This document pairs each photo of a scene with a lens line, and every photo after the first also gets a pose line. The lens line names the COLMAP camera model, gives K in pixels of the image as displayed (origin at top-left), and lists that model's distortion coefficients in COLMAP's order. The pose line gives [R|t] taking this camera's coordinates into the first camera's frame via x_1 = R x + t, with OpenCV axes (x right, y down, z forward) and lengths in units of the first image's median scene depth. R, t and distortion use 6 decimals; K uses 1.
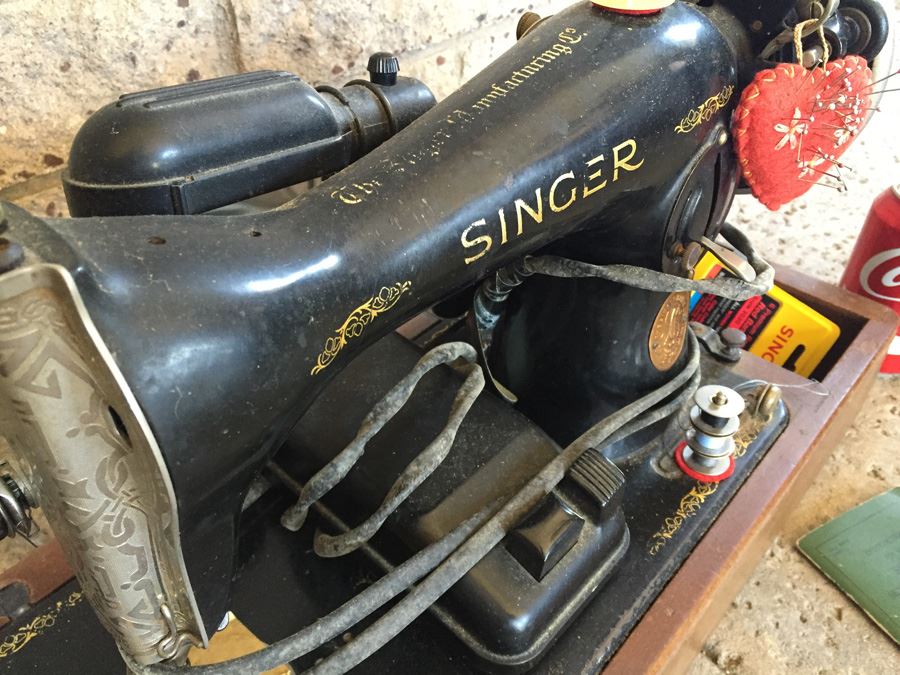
lens RADIAL K [[798.9, 0, 450.0], [0, 798.9, 337.5], [0, 0, 1]] dist [0.112991, -0.221605]
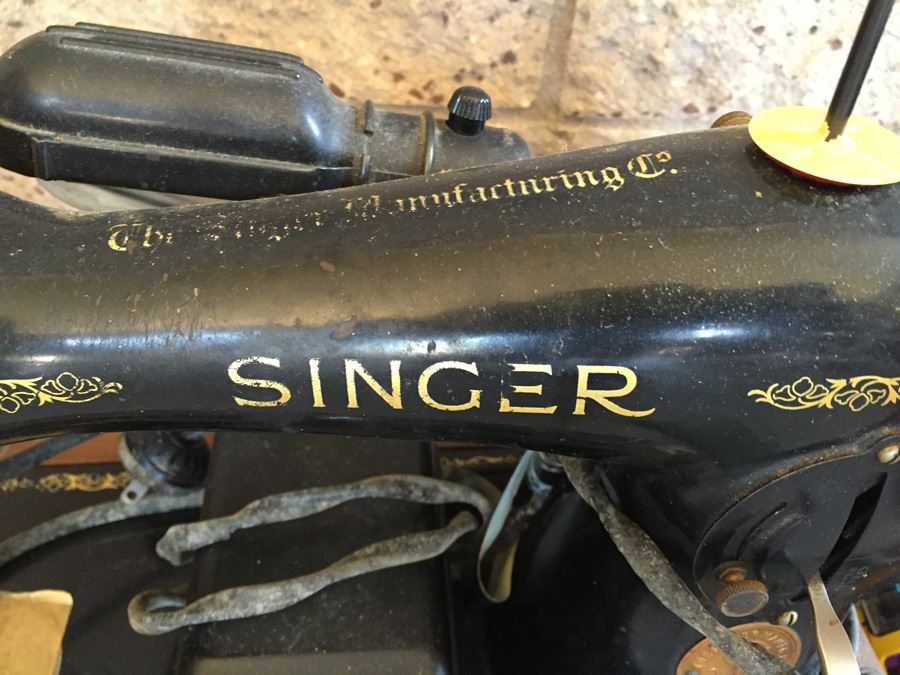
lens RADIAL K [[798.9, 0, 450.0], [0, 798.9, 337.5], [0, 0, 1]] dist [0.112991, -0.221605]
pose [[0.724792, 0.482252, -0.492046, 0.355377], [-0.477281, 0.866502, 0.146212, -0.254600], [0.496870, 0.128871, 0.858203, 0.403865]]
